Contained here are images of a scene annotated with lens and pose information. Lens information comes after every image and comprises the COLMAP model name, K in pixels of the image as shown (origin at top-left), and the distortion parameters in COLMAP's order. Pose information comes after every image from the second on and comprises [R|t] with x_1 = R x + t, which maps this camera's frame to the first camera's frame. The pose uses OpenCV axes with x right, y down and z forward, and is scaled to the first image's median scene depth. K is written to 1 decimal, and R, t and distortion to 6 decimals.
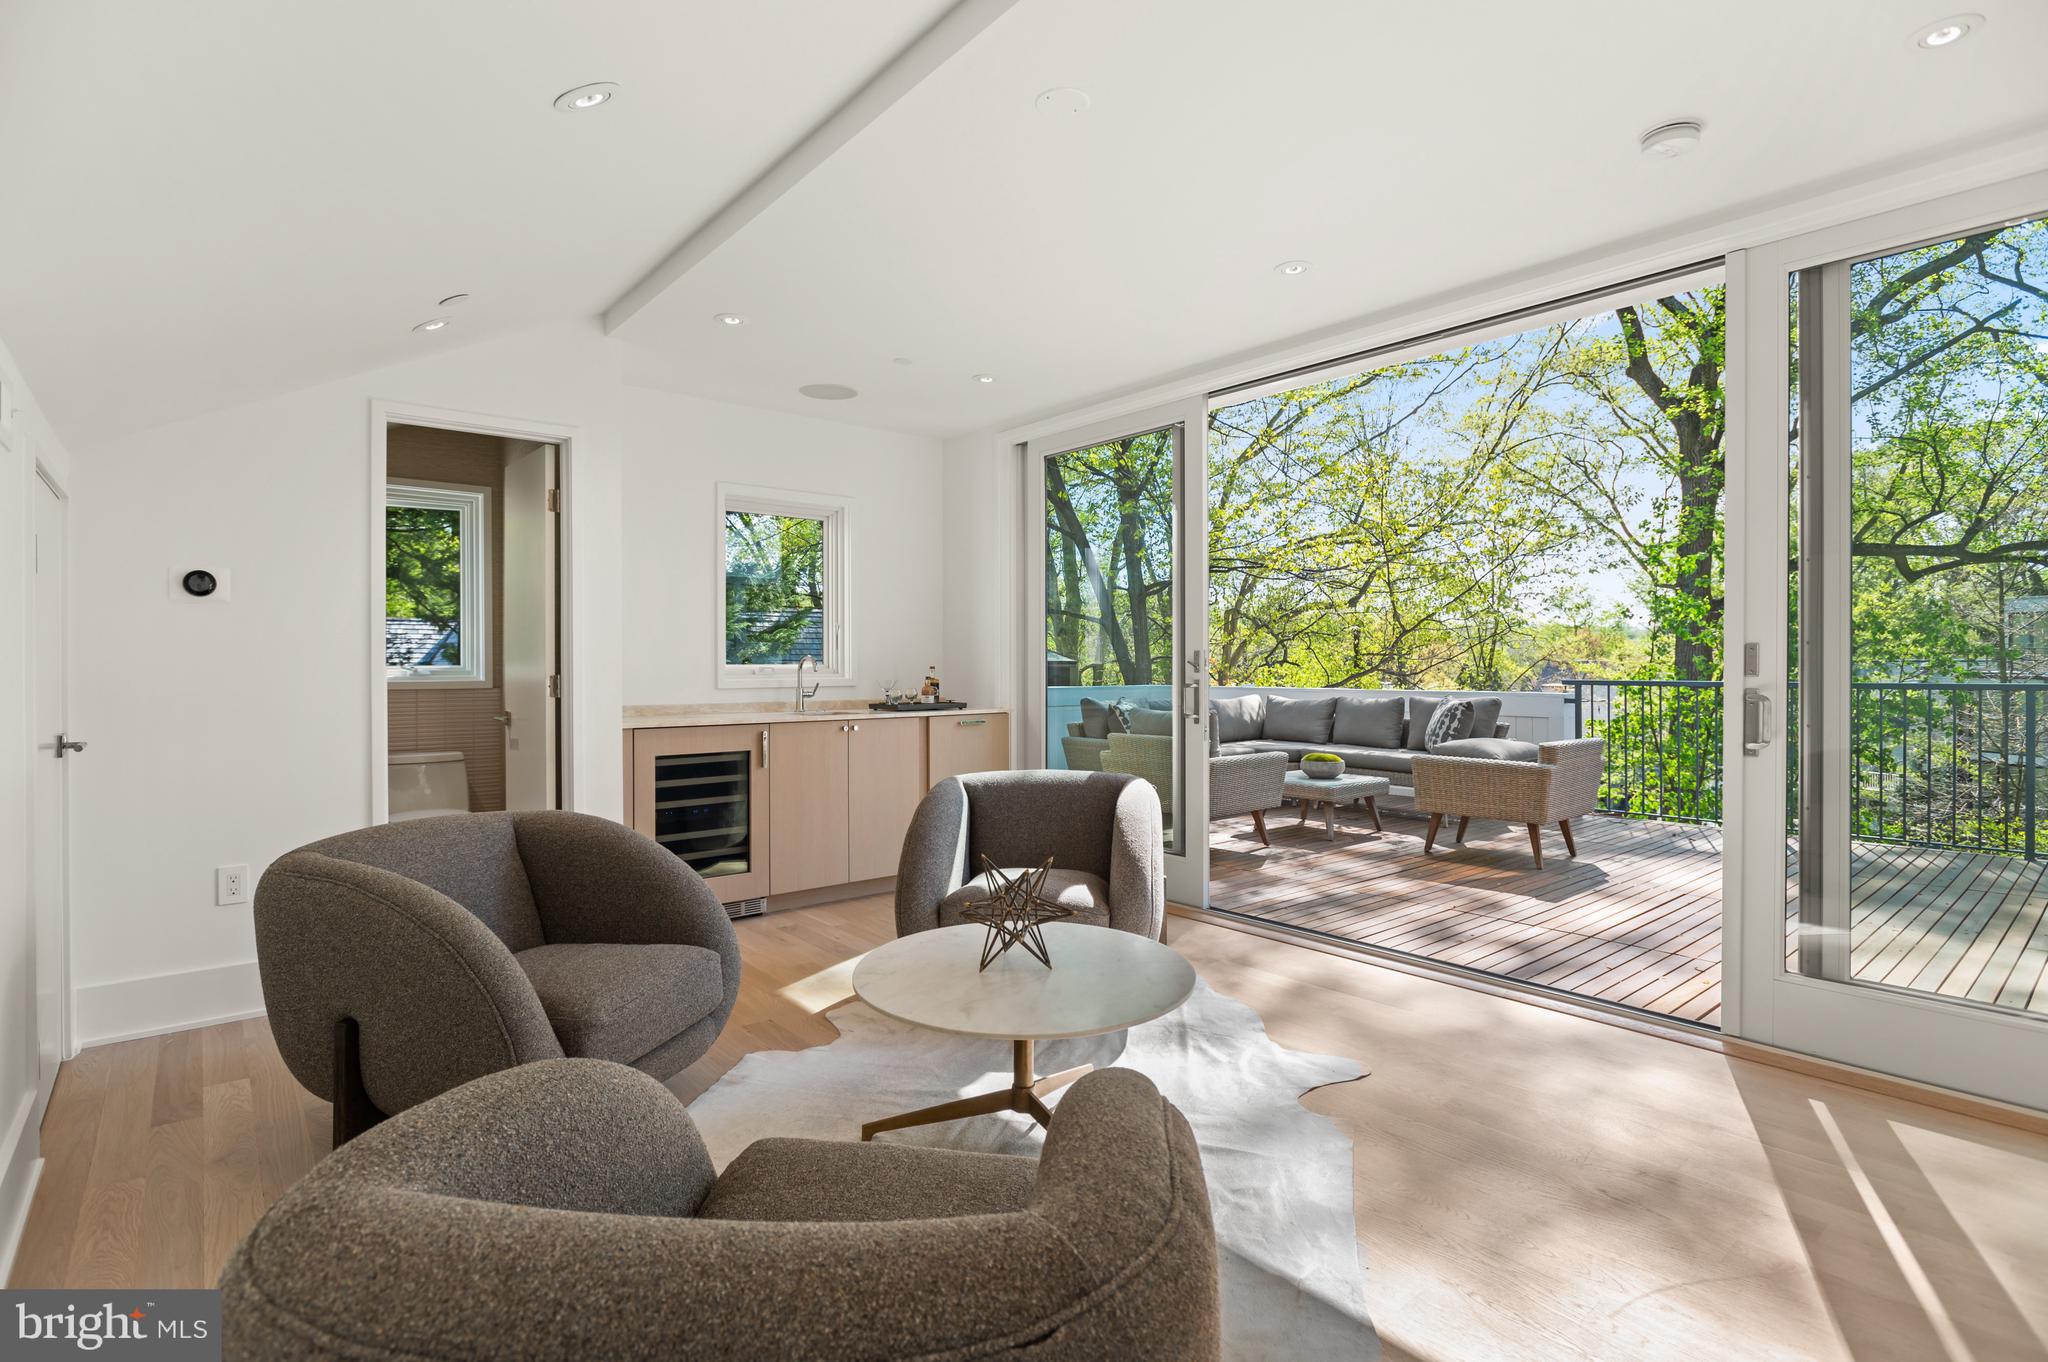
lens RADIAL K [[987.0, 0, 1024.0], [0, 987.0, 659.6], [0, 0, 1]] dist [-0.001041, 0.000245]
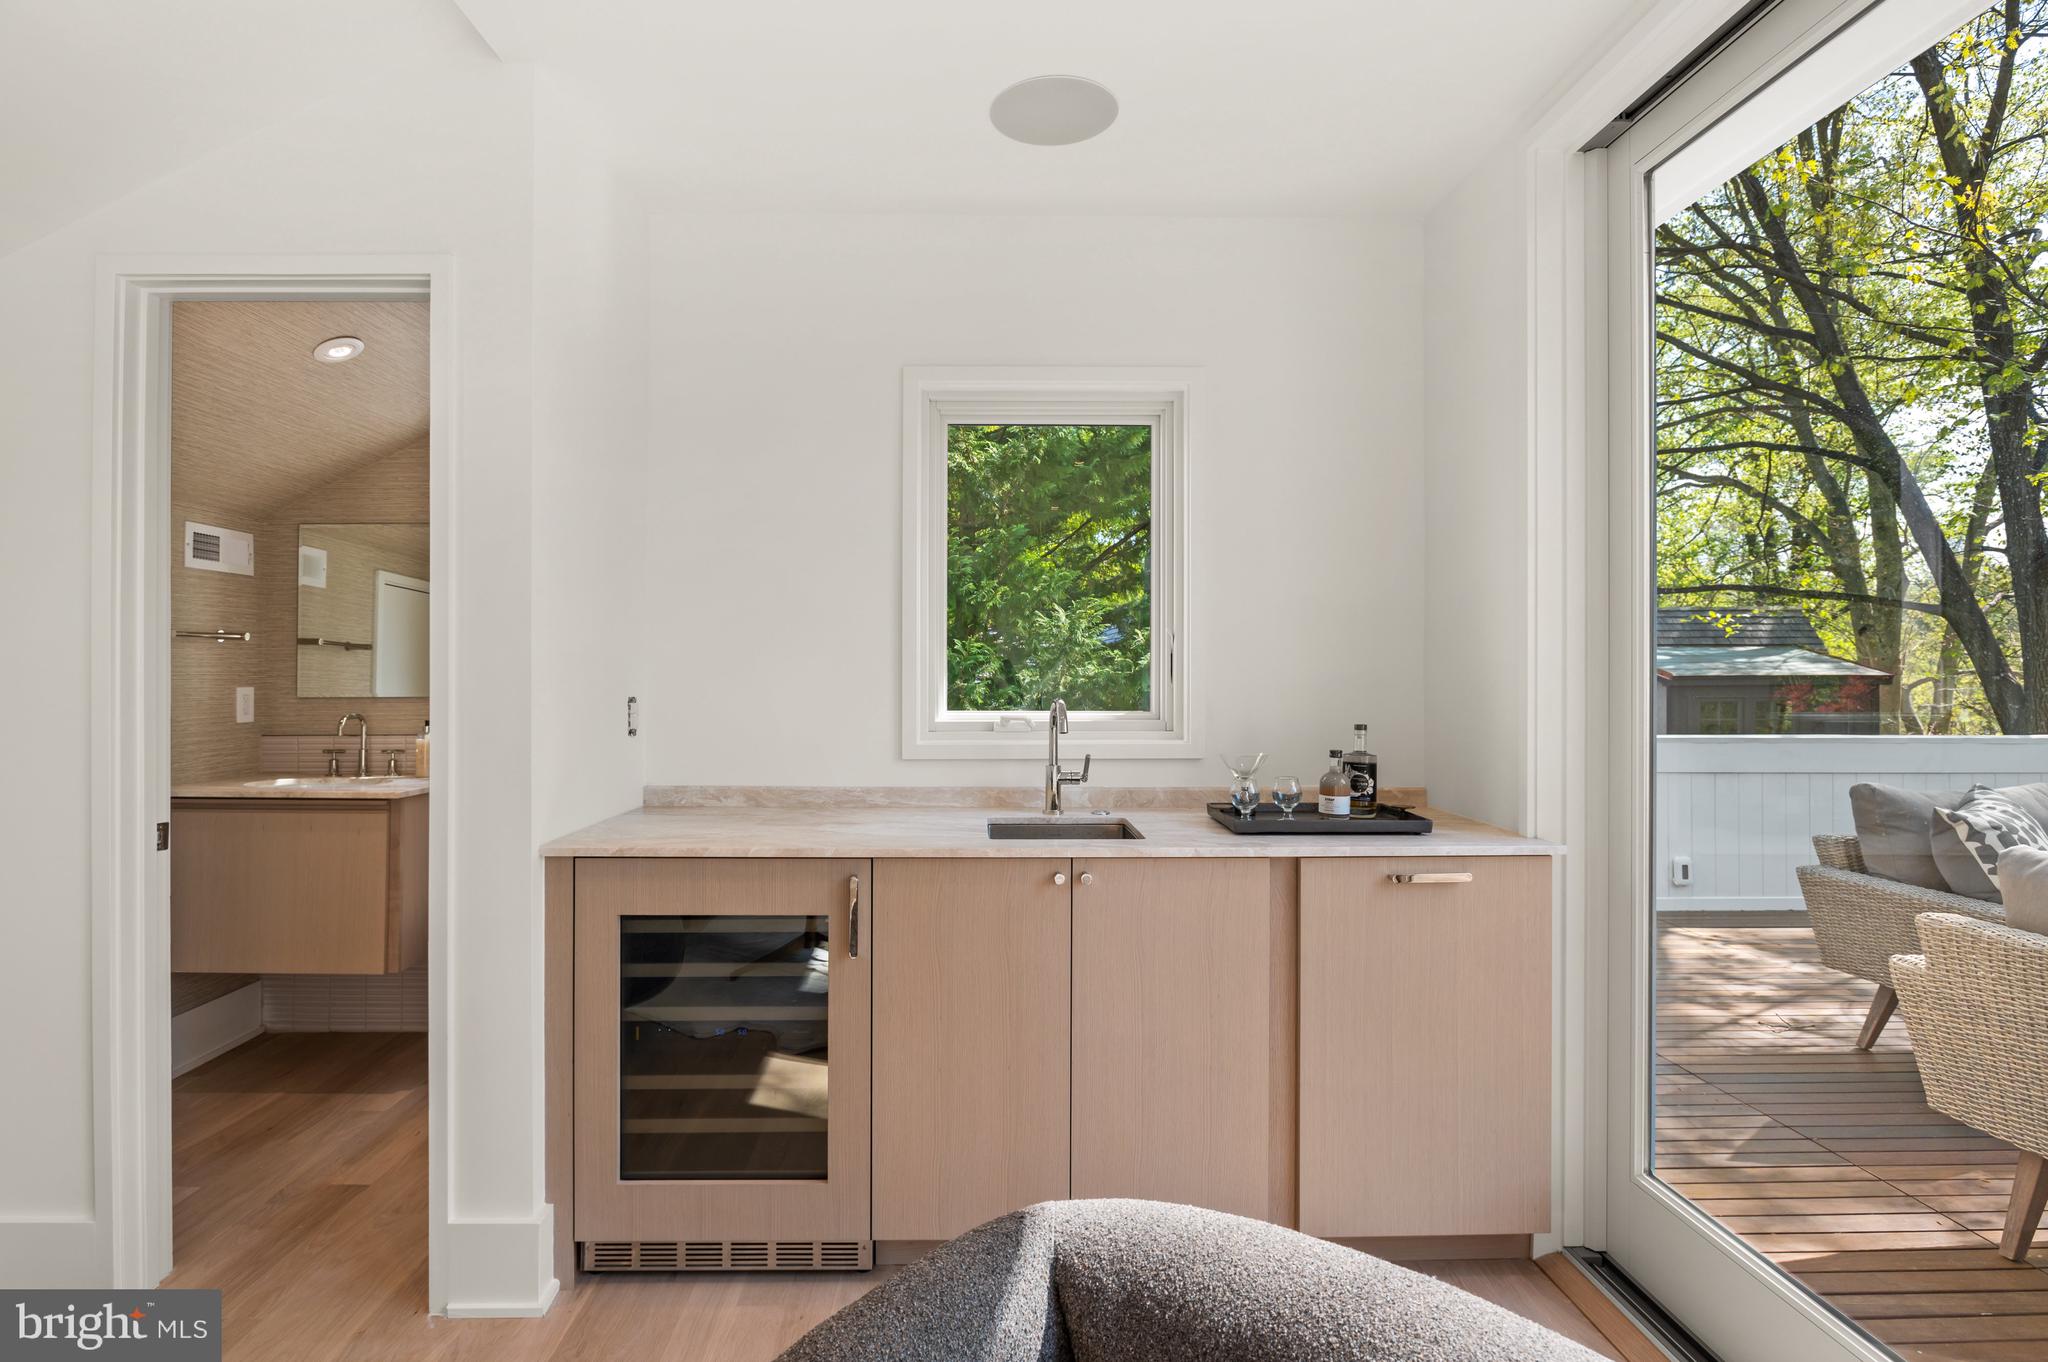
lens RADIAL K [[987.0, 0, 1024.0], [0, 987.0, 659.6], [0, 0, 1]] dist [-0.001041, 0.000245]
pose [[0.775478, -0.001196, -0.631374, 0.028603], [-0.002756, 0.999982, -0.005279, -0.007965], [0.631369, 0.005834, 0.775461, 0.240665]]
